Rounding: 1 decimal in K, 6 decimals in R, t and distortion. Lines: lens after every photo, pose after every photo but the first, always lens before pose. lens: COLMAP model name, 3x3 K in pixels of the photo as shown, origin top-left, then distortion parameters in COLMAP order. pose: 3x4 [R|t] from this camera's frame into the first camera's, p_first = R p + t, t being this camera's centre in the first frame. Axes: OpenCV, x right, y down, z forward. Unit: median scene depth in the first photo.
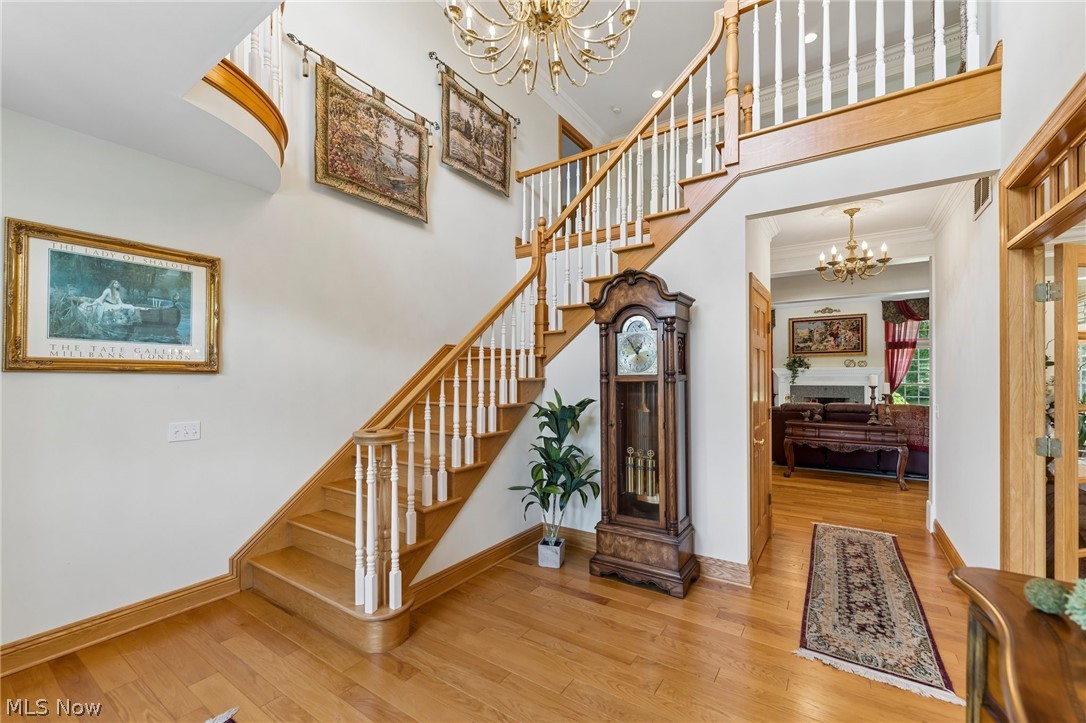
lens RADIAL K [[443.8, 0, 531.7], [0, 443.8, 377.7], [0, 0, 1]] dist [-0.000957, -0.000060]
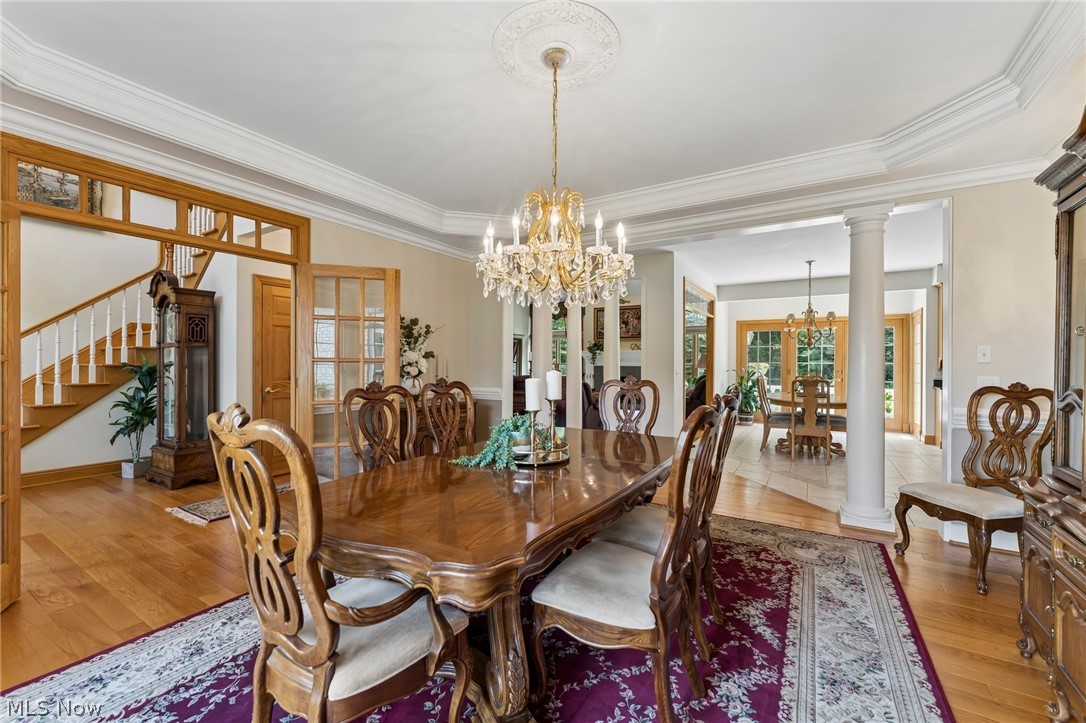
lens RADIAL K [[443.8, 0, 537.7], [0, 443.8, 362.2], [0, 0, 1]] dist [-0.000957, -0.000060]
pose [[0.999113, 0.012258, 0.040290, 0.419048], [-0.012102, 0.999918, -0.004115, 0.014809], [-0.040338, 0.003624, 0.999180, -0.154687]]
